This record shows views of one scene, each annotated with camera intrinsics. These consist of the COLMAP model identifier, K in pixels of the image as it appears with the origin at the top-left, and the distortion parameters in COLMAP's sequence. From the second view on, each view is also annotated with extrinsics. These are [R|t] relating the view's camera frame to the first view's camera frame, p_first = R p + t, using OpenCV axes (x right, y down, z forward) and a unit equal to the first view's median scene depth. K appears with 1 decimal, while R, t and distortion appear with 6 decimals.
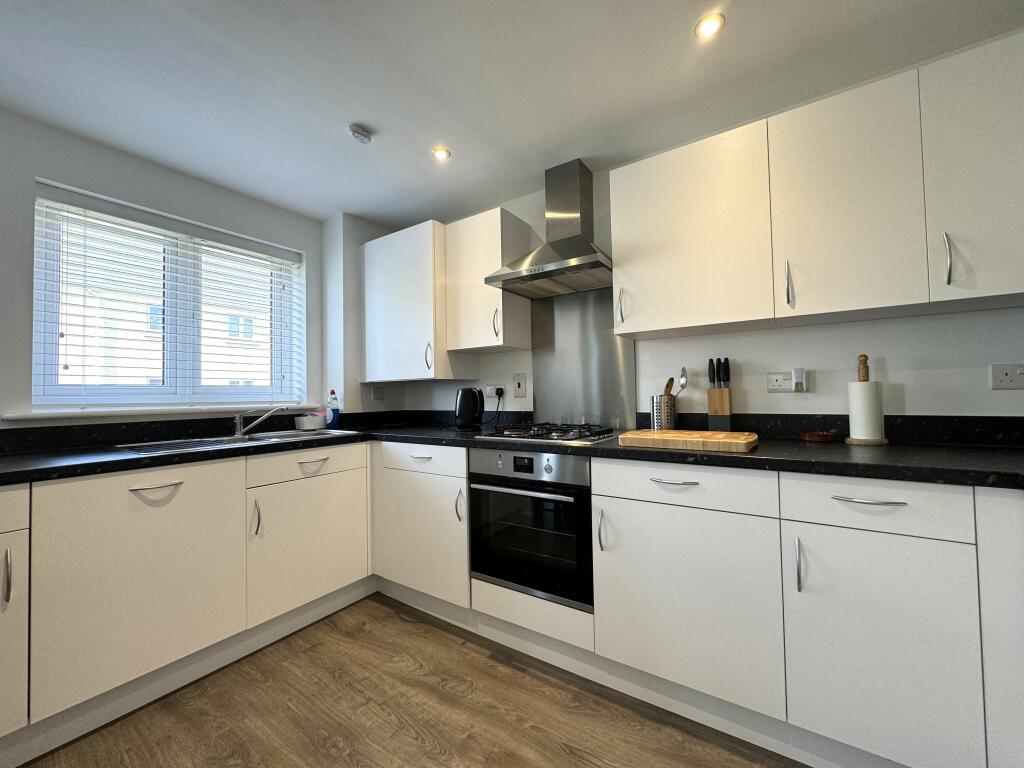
lens RADIAL K [[406.7, 0, 513.2], [0, 406.7, 384.0], [0, 0, 1]] dist [0.003361, 0.000133]
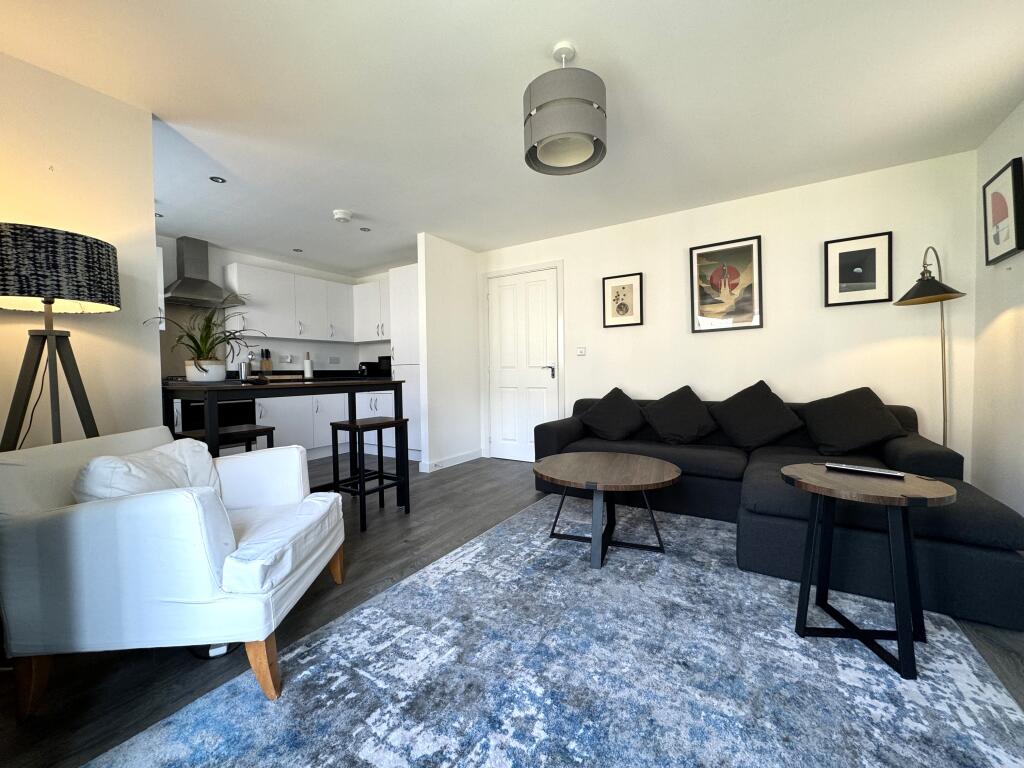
lens RADIAL K [[406.7, 0, 511.7], [0, 406.7, 379.2], [0, 0, 1]] dist [0.003361, 0.000133]
pose [[-0.031154, 0.000603, 0.999514, -2.484787], [-0.013977, 0.999902, -0.001039, 0.127915], [-0.999417, -0.014003, -0.031142, -0.571372]]
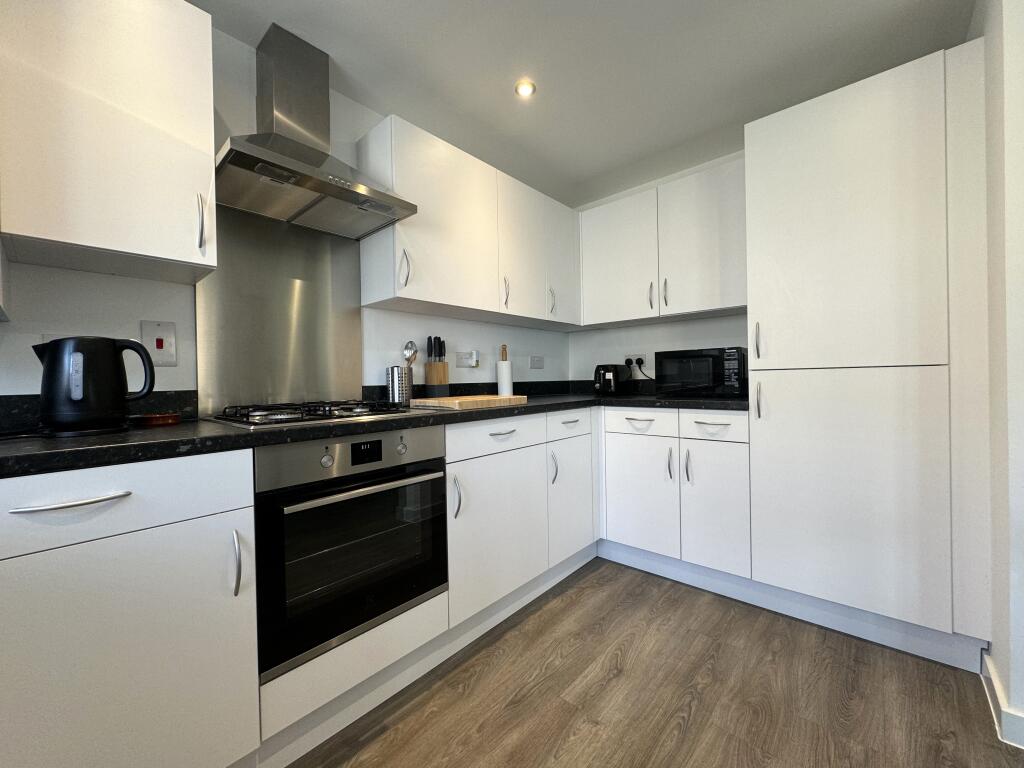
lens RADIAL K [[406.7, 0, 512.4], [0, 406.7, 381.7], [0, 0, 1]] dist [0.003361, 0.000133]
pose [[0.134713, 0.009386, 0.990840, -0.721553], [-0.011221, 0.999905, -0.007946, 0.085595], [-0.990821, -0.010047, 0.134805, 0.720853]]
